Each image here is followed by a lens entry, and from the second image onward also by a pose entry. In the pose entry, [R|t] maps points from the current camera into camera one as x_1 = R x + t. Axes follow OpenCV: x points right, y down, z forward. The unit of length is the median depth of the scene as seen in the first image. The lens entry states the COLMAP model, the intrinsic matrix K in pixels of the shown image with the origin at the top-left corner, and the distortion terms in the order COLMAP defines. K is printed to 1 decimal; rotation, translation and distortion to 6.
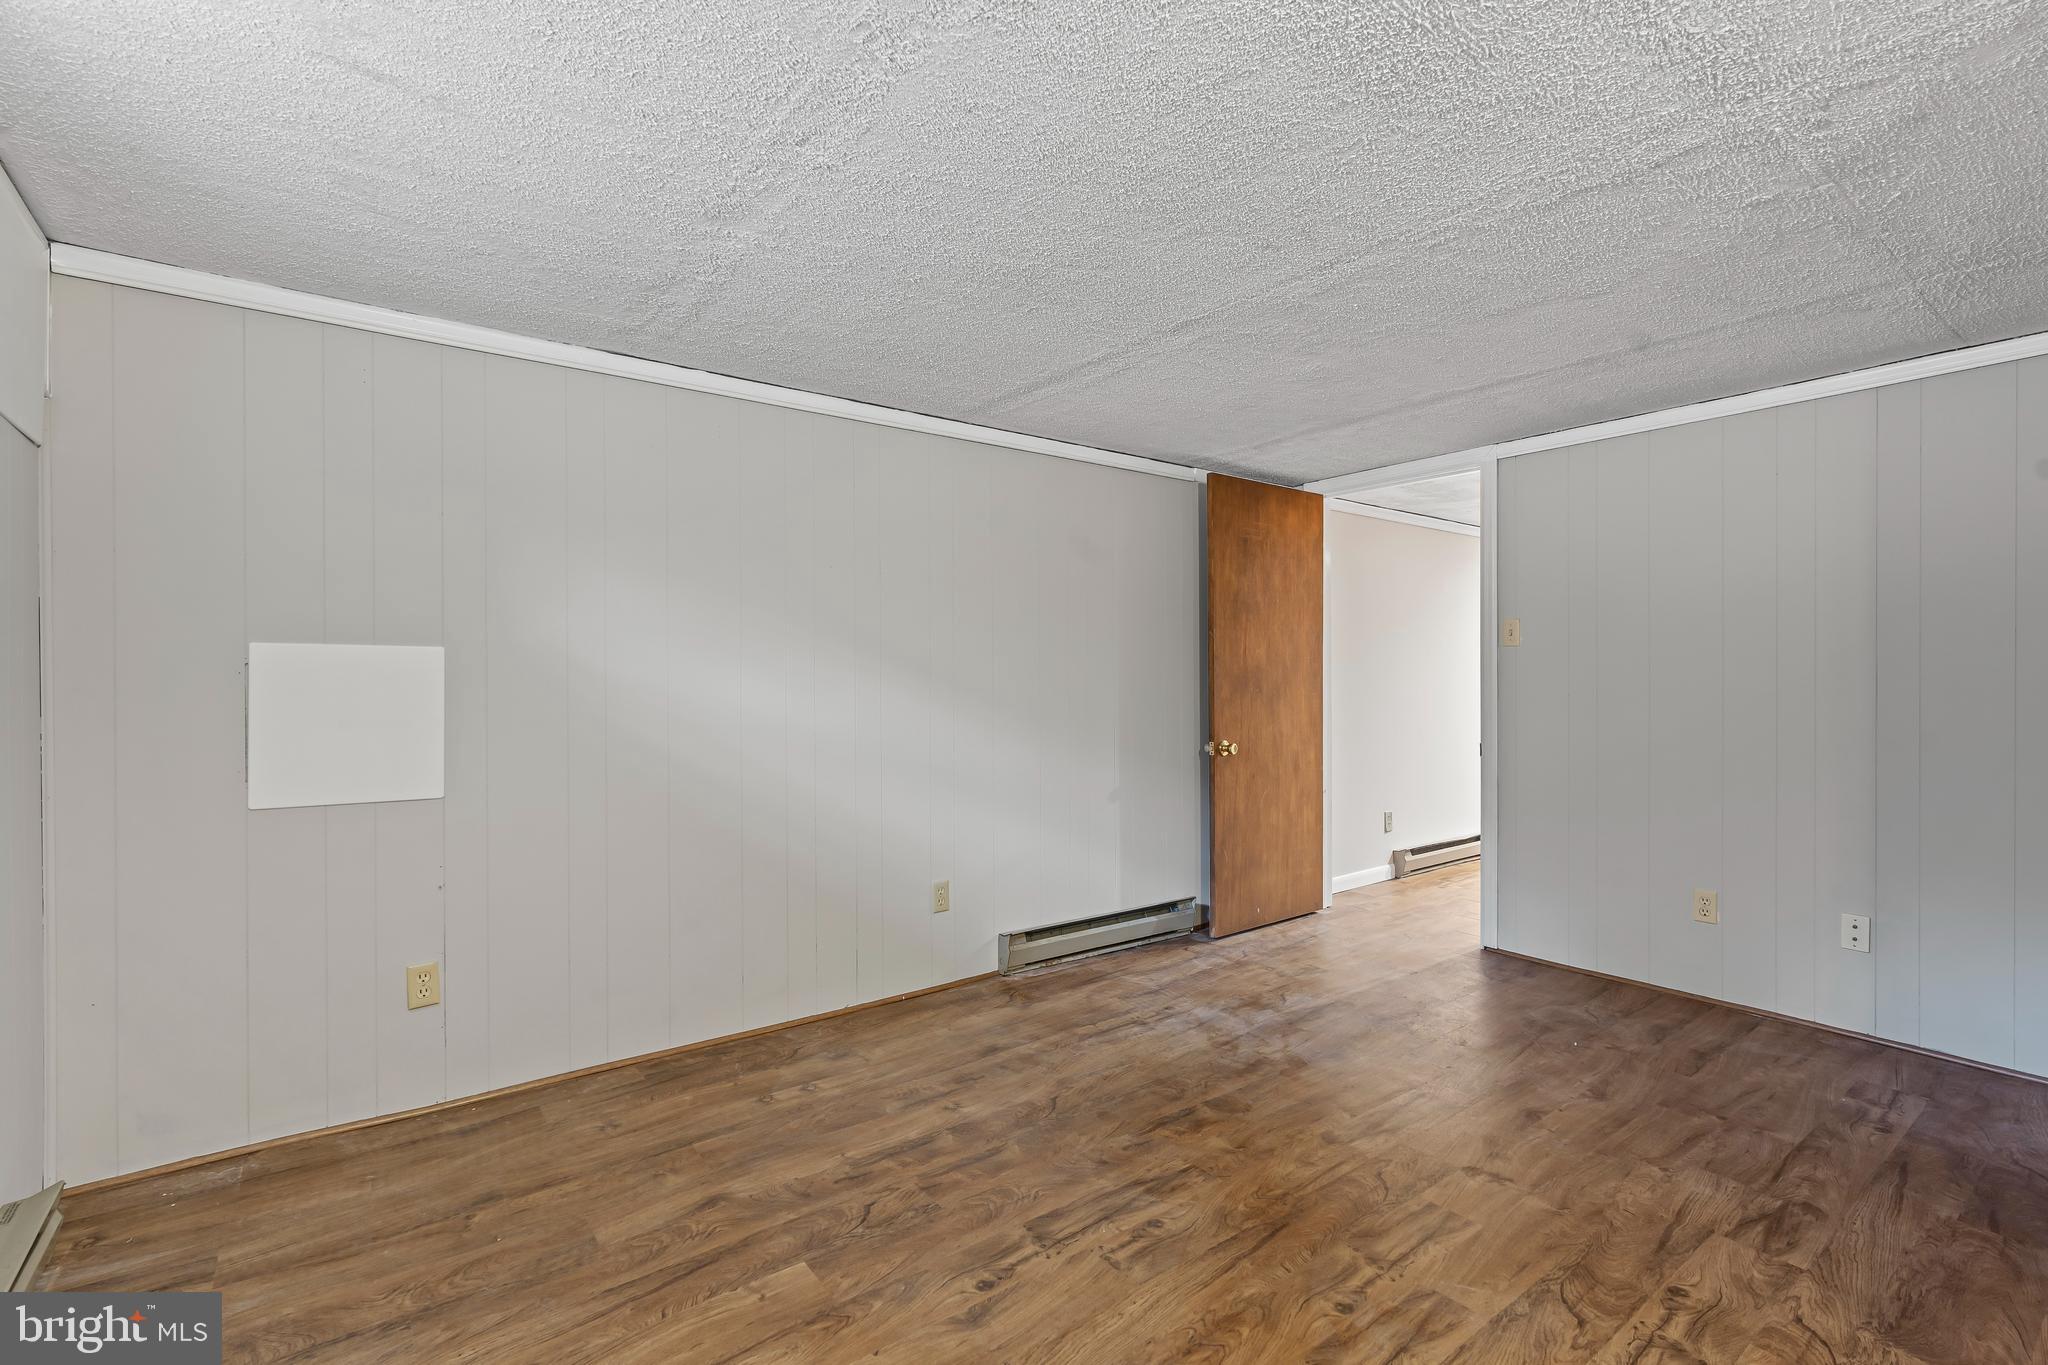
lens RADIAL K [[932.1, 0, 1023.1], [0, 932.1, 680.9], [0, 0, 1]] dist [-0.011946, 0.002516]
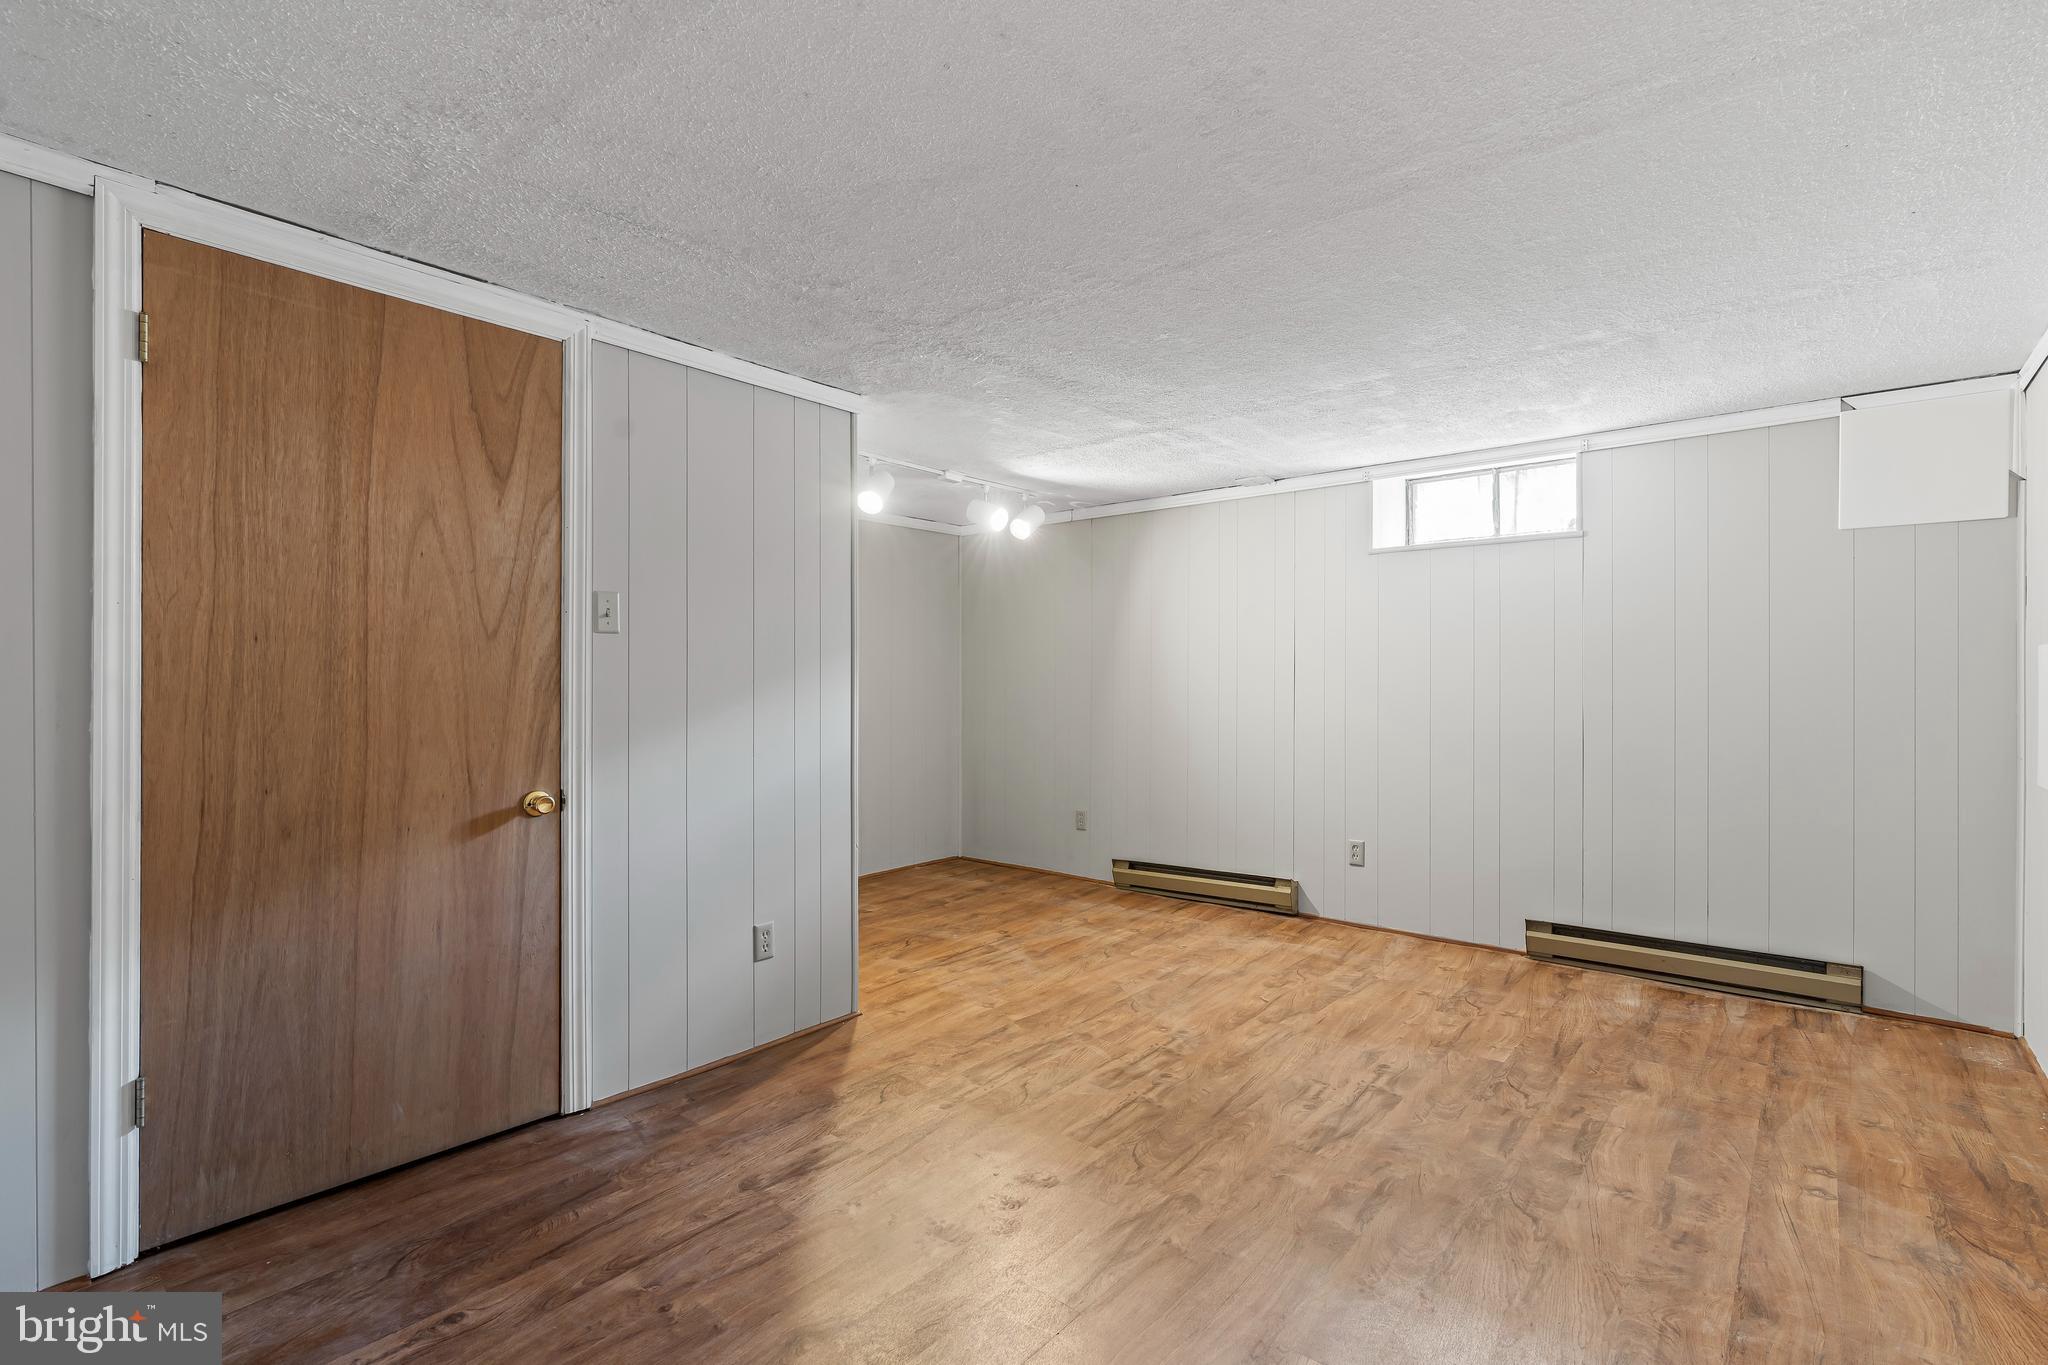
lens RADIAL K [[932.1, 0, 1026.1], [0, 932.1, 682.0], [0, 0, 1]] dist [-0.011946, 0.002516]
pose [[-0.976827, 0.002435, -0.214018, 0.749950], [0.002128, 0.999996, 0.001663, 0.001010], [0.214021, 0.001169, -0.976828, 2.042685]]
